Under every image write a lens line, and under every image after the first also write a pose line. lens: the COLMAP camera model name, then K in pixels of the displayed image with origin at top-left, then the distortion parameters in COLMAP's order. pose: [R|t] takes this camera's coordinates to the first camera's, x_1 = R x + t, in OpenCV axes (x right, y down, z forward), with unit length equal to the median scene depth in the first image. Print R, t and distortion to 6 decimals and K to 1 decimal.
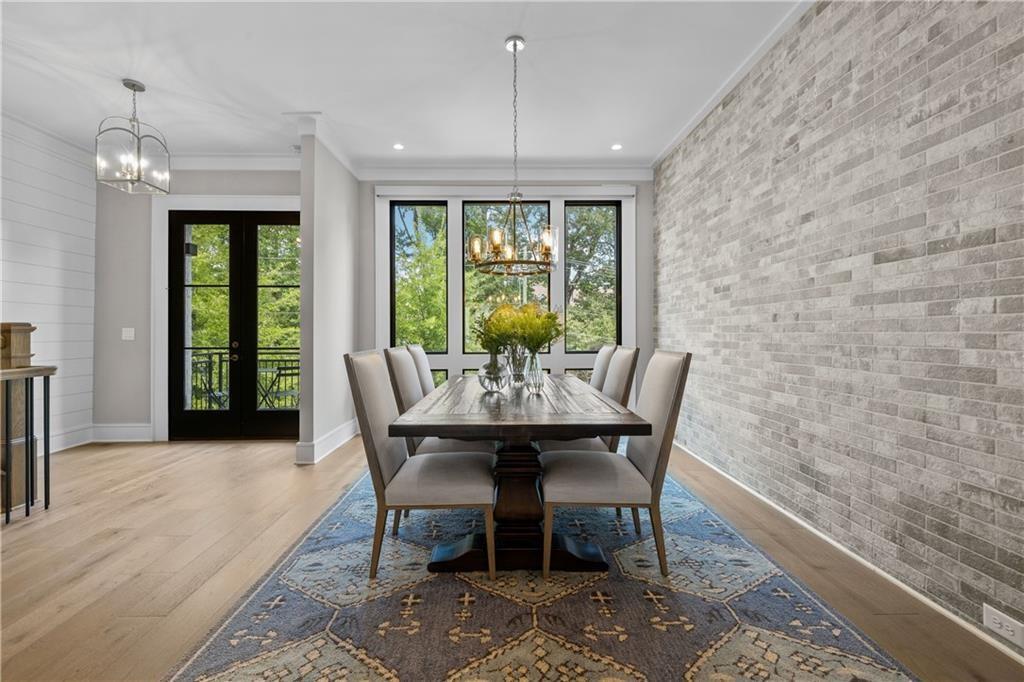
lens RADIAL K [[429.2, 0, 512.8], [0, 429.2, 334.3], [0, 0, 1]] dist [0.000594, -0.000308]
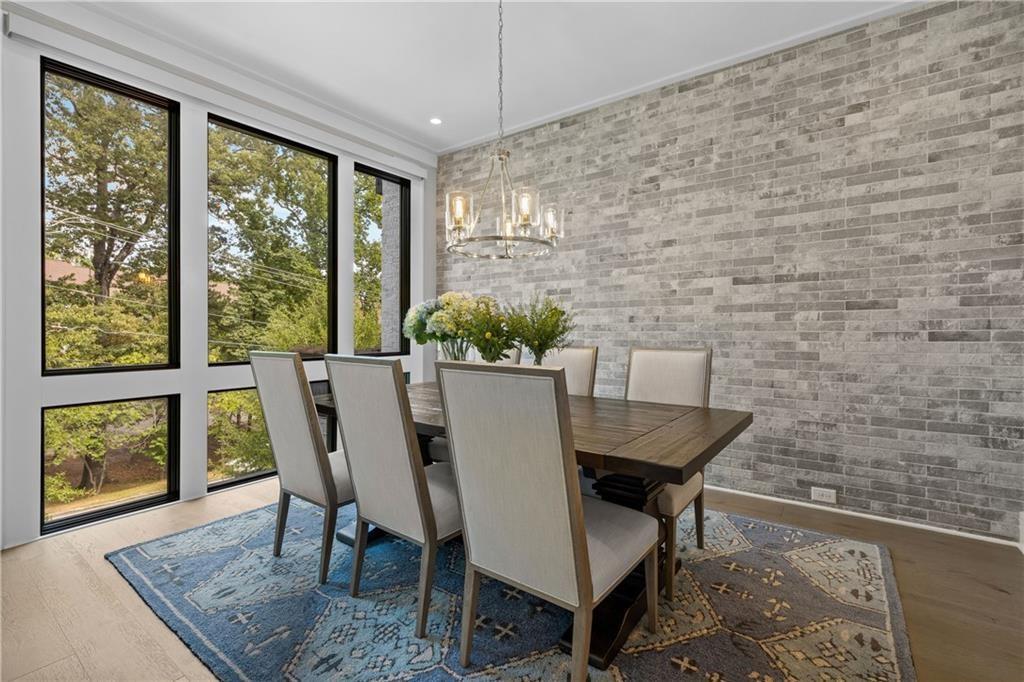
lens RADIAL K [[452.8, 0, 511.5], [0, 452.8, 334.9], [0, 0, 1]] dist [-0.005768, 0.000869]
pose [[0.615951, -0.005731, 0.787764, -0.829184], [0.002273, 0.999982, 0.005498, -0.002257], [-0.787781, -0.001596, 0.615953, 0.633098]]
